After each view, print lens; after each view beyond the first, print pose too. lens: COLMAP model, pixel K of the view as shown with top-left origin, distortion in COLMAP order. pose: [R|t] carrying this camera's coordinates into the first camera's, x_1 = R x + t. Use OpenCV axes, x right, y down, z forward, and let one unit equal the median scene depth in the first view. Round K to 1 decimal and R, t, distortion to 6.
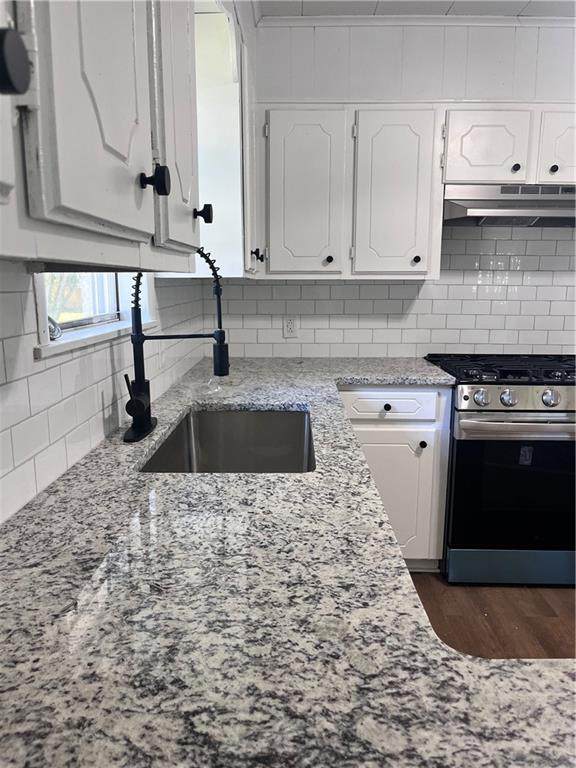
lens RADIAL K [[582.2, 0, 288.0], [0, 582.2, 386.2], [0, 0, 1]] dist [0.006403, 0.000388]
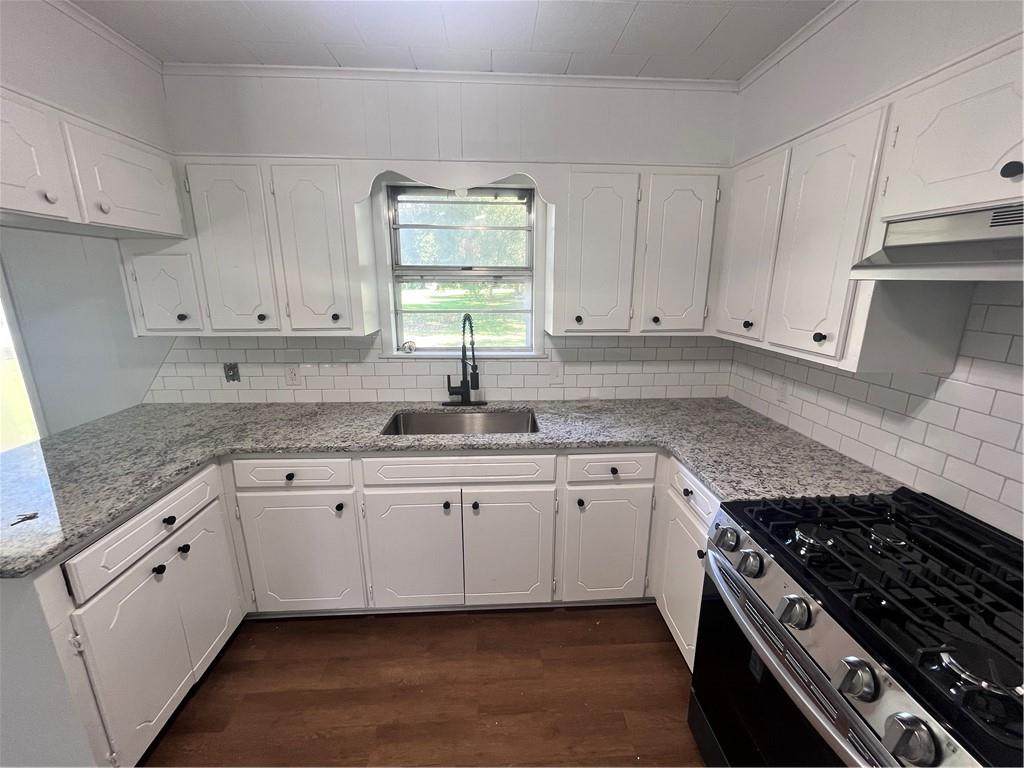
lens RADIAL K [[411.2, 0, 513.4], [0, 411.2, 380.9], [0, 0, 1]] dist [-0.000849, -0.000028]
pose [[0.081787, 0.235037, -0.968539, 0.916312], [-0.180077, 0.959286, 0.217585, -0.278880], [0.980246, 0.156616, 0.120782, 0.781594]]
